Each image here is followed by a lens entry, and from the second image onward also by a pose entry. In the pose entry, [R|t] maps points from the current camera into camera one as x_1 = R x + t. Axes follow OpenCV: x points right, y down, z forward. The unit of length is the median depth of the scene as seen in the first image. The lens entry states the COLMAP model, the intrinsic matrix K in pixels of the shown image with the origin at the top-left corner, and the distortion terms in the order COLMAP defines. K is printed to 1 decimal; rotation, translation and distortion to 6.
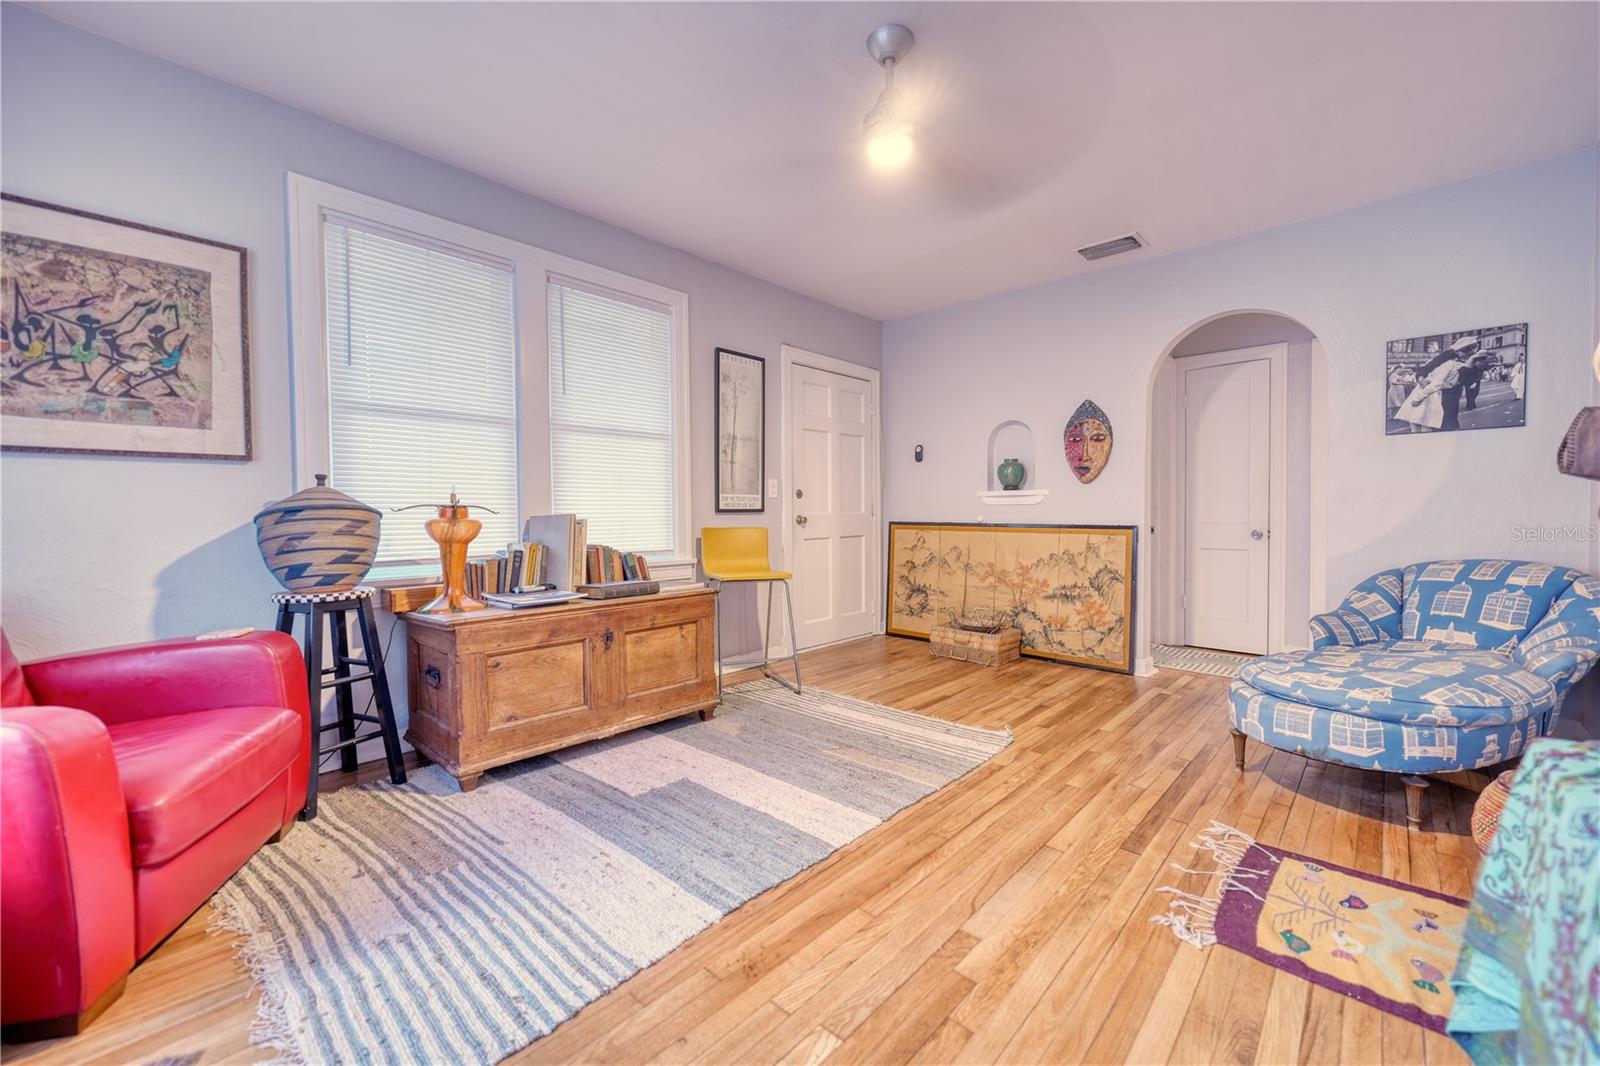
lens RADIAL K [[641.4, 0, 800.0], [0, 641.4, 533.0], [0, 0, 1]] dist [0.000294, -0.000019]
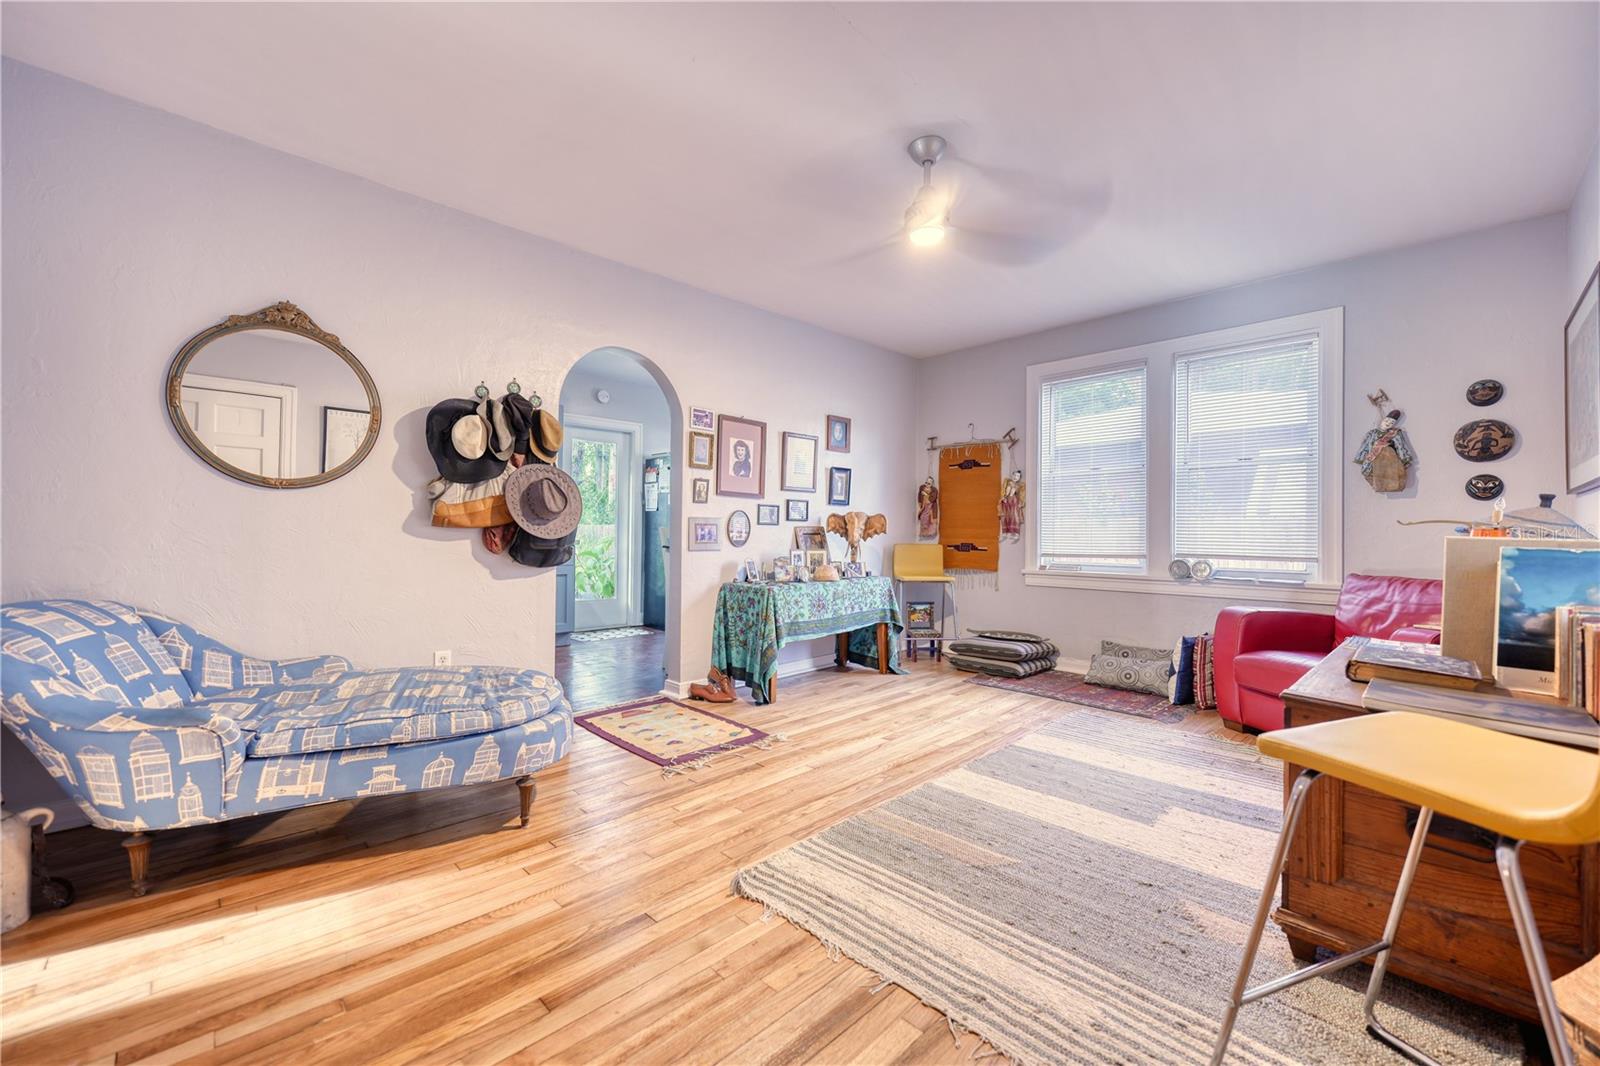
lens RADIAL K [[641.4, 0, 800.0], [0, 641.4, 533.0], [0, 0, 1]] dist [0.000294, -0.000019]
pose [[-0.998709, 0.000984, 0.050789, 0.324242], [0.002347, 0.999638, 0.026796, -0.068761], [-0.050744, 0.026881, -0.998350, 2.283061]]
